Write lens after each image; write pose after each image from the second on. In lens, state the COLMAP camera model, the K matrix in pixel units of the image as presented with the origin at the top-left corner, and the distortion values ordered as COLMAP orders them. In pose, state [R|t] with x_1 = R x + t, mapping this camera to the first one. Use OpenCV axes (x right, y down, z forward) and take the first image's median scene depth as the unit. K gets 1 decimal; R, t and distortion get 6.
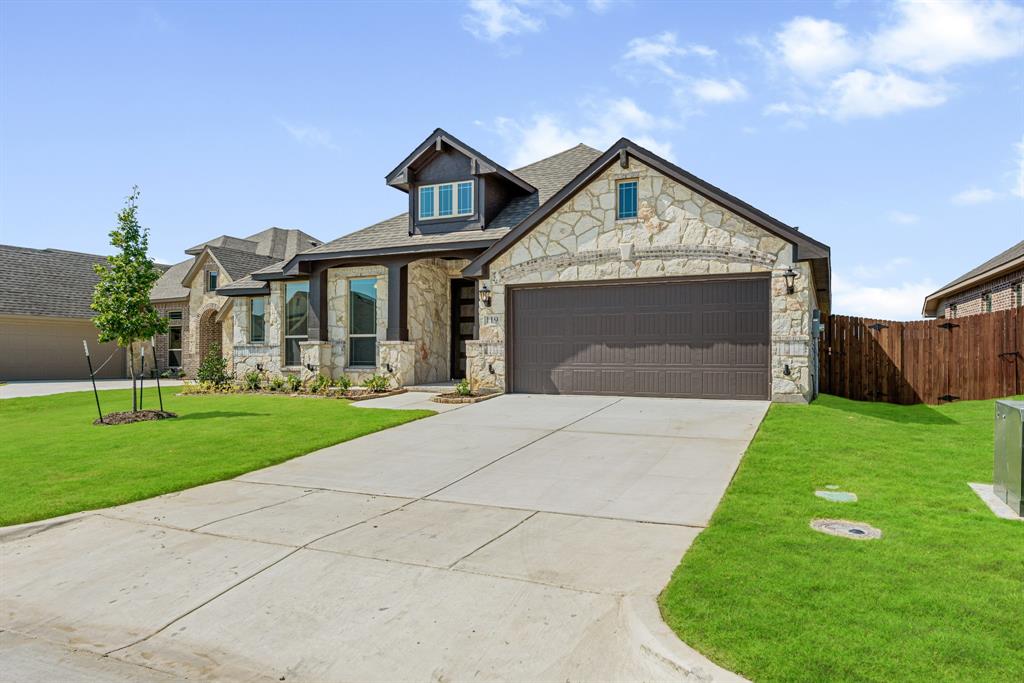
lens RADIAL K [[685.2, 0, 553.9], [0, 685.2, 340.7], [0, 0, 1]] dist [0.001343, -0.000544]
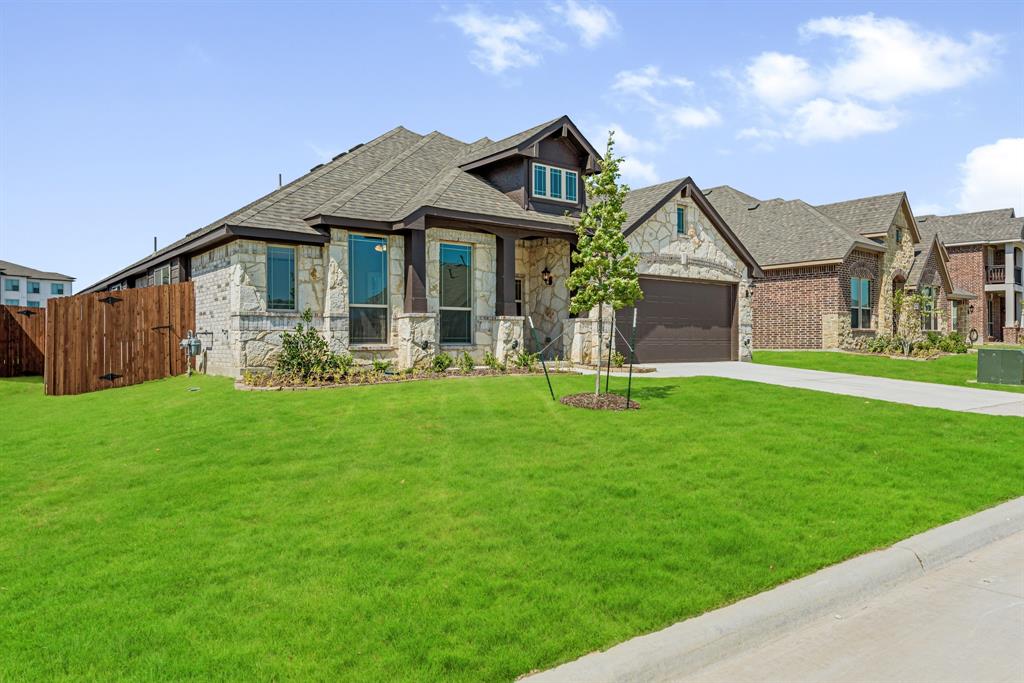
lens RADIAL K [[685.2, 0, 553.9], [0, 685.2, 340.7], [0, 0, 1]] dist [0.001343, -0.000544]
pose [[0.453506, -0.001364, 0.891252, -1.195078], [-0.019045, 0.999756, 0.011221, 0.025647], [-0.891050, -0.022063, 0.453369, 0.573471]]
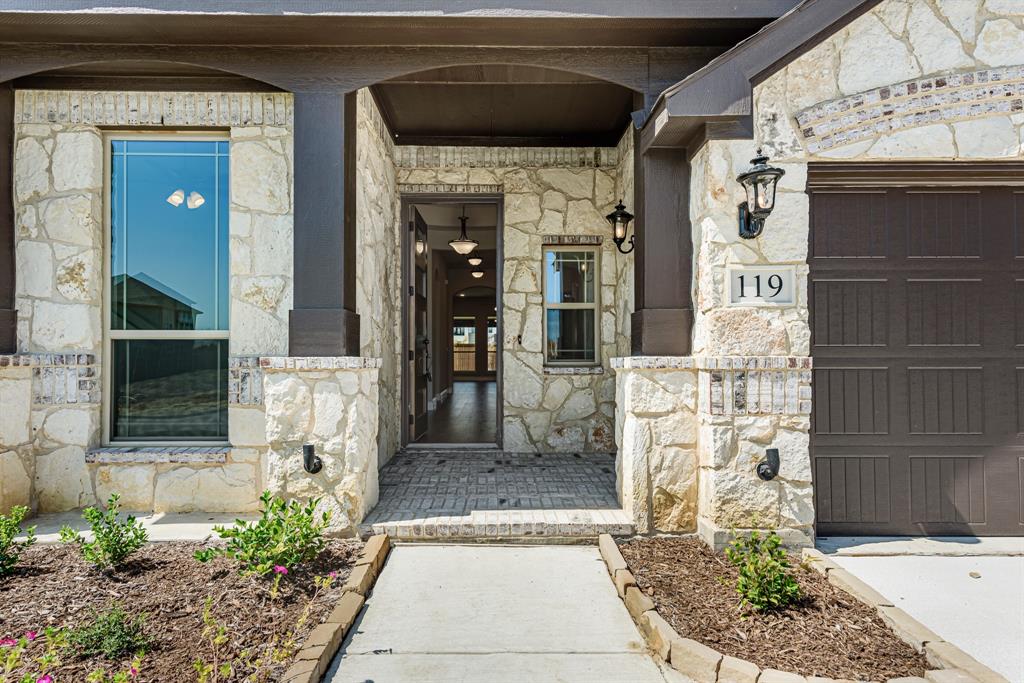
lens RADIAL K [[586.0, 0, 512.0], [0, 586.0, 341.5], [0, 0, 1]] dist [0.016705, -0.000237]
pose [[0.921704, 0.006372, 0.387842, -0.286324], [-0.008609, 0.999955, 0.004031, -0.007976], [-0.387798, -0.007054, 0.921717, 0.844763]]
